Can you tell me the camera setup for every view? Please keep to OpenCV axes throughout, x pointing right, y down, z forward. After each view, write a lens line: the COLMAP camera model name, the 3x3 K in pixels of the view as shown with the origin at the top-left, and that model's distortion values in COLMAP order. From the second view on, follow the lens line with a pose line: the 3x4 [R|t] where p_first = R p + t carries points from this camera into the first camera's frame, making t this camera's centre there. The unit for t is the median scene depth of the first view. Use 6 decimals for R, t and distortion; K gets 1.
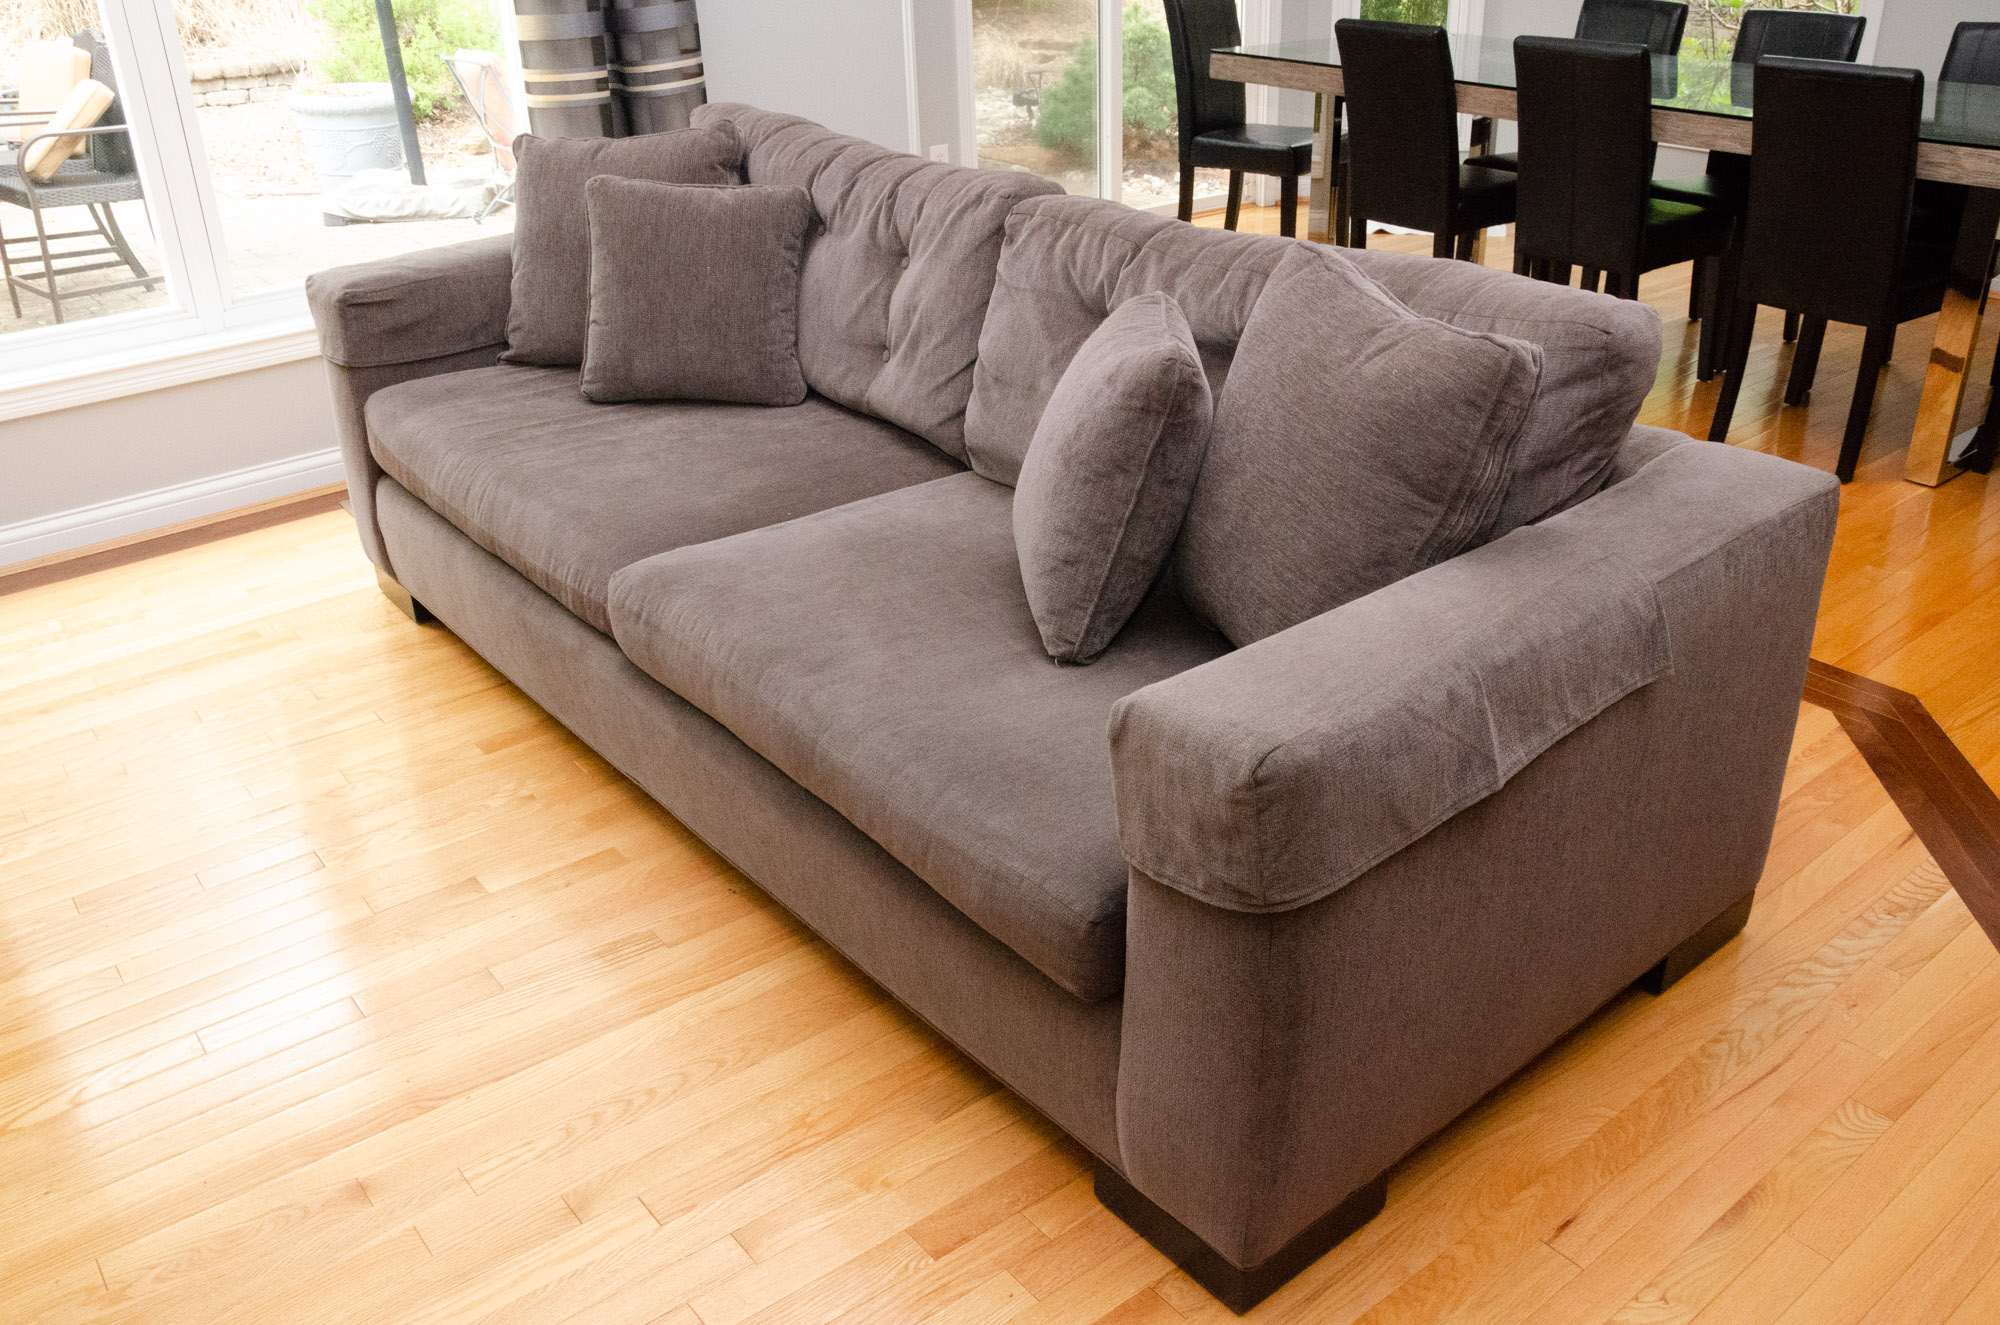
lens RADIAL K [[1658.0, 0, 1010.8], [0, 1658.0, 652.5], [0, 0, 1]] dist [-0.107556, 0.030141]
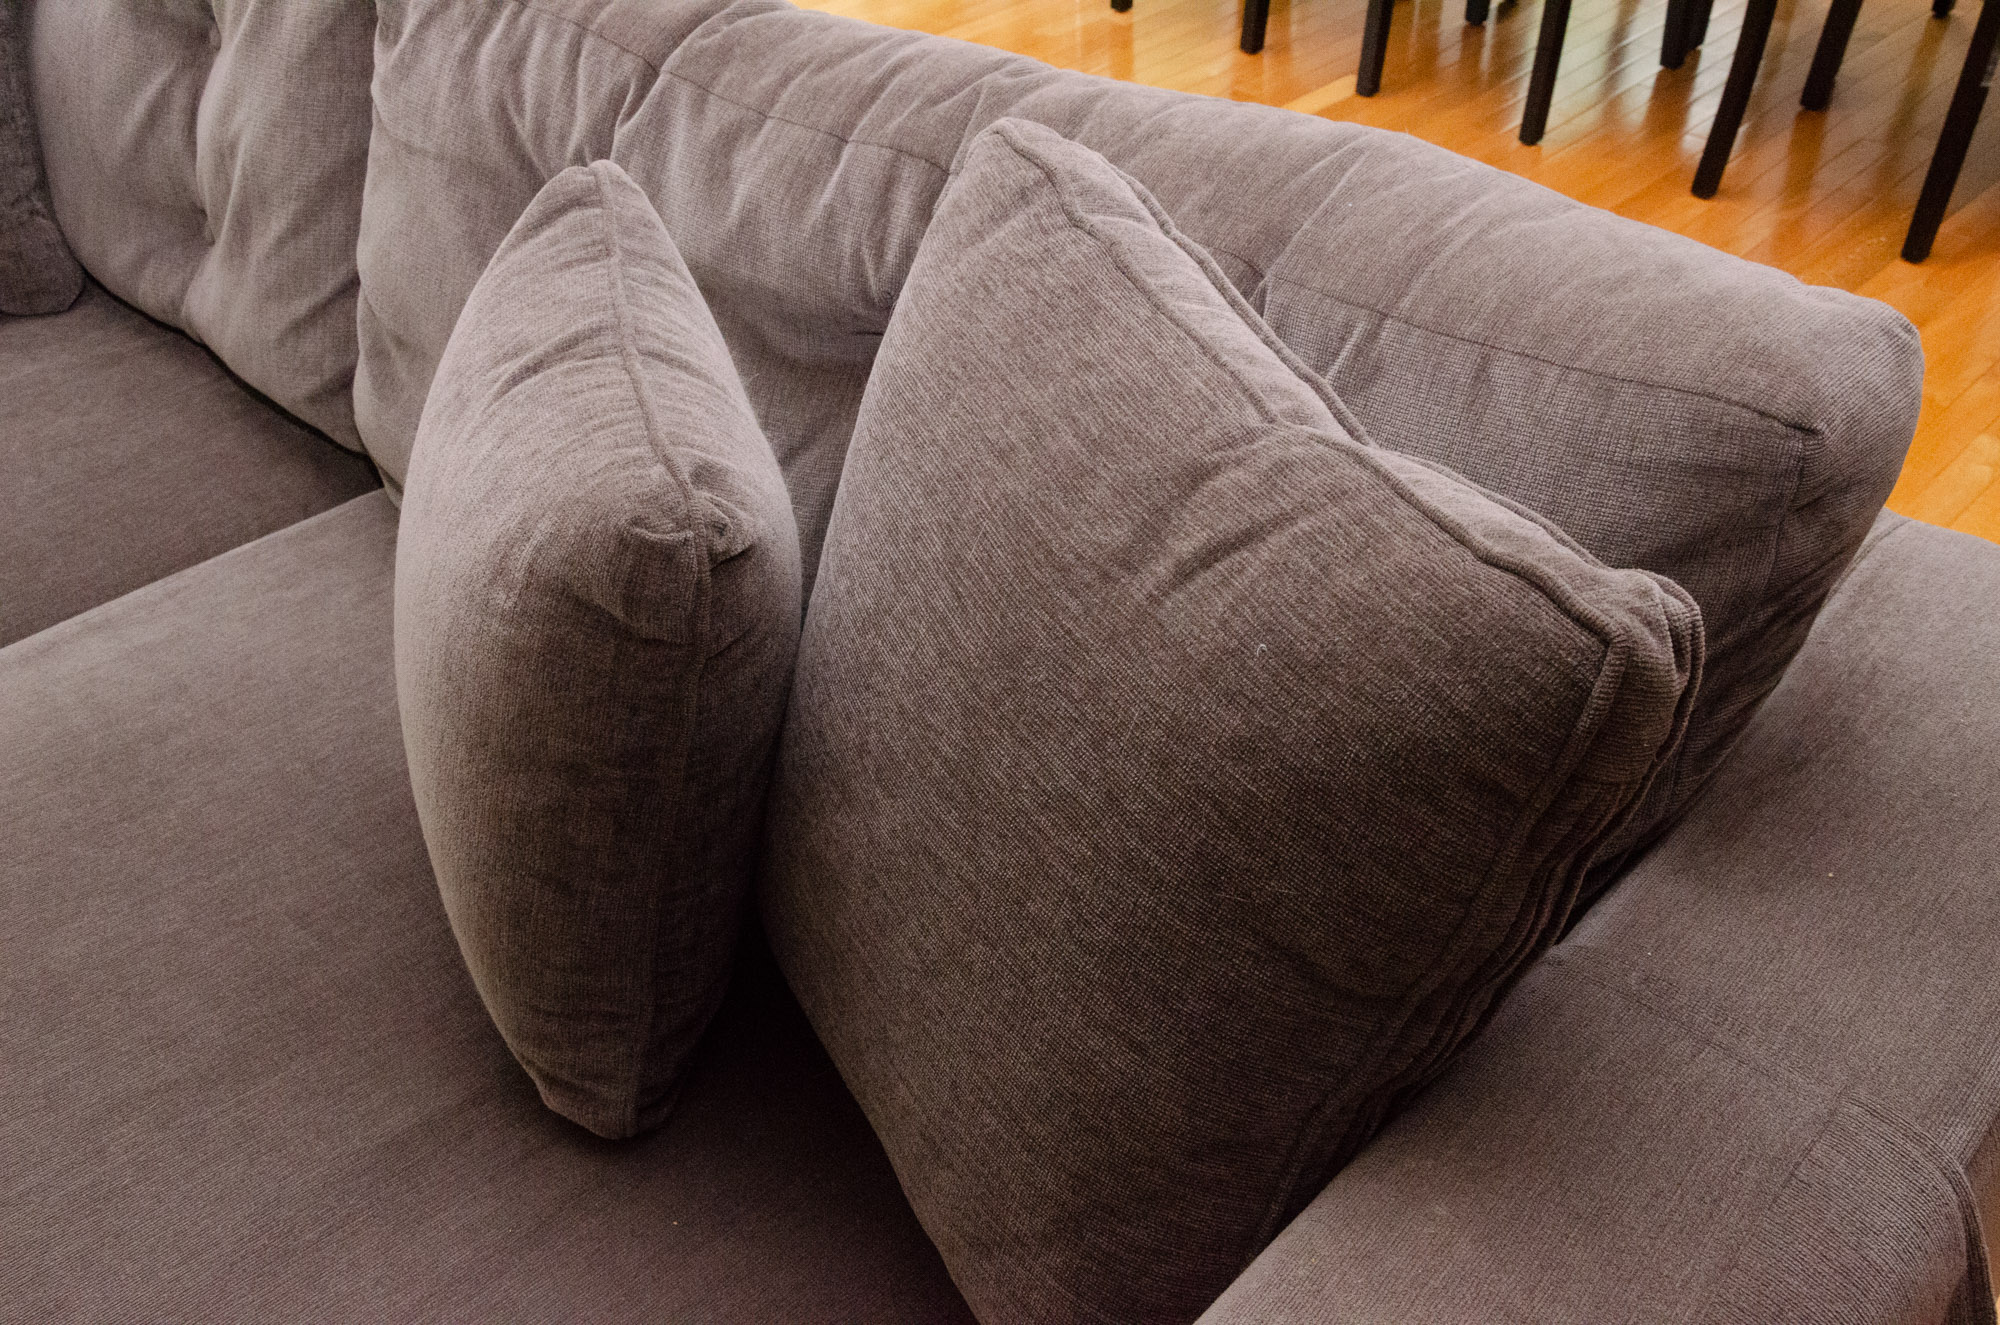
lens RADIAL K [[2001.9, 0, 979.3], [0, 2001.9, 673.5], [0, 0, 1]] dist [0.024173, 0.000000]
pose [[0.990601, -0.071926, 0.116347, 0.087351], [0.048883, 0.980568, 0.189993, -0.178873], [-0.127752, -0.182520, 0.974867, 0.416323]]
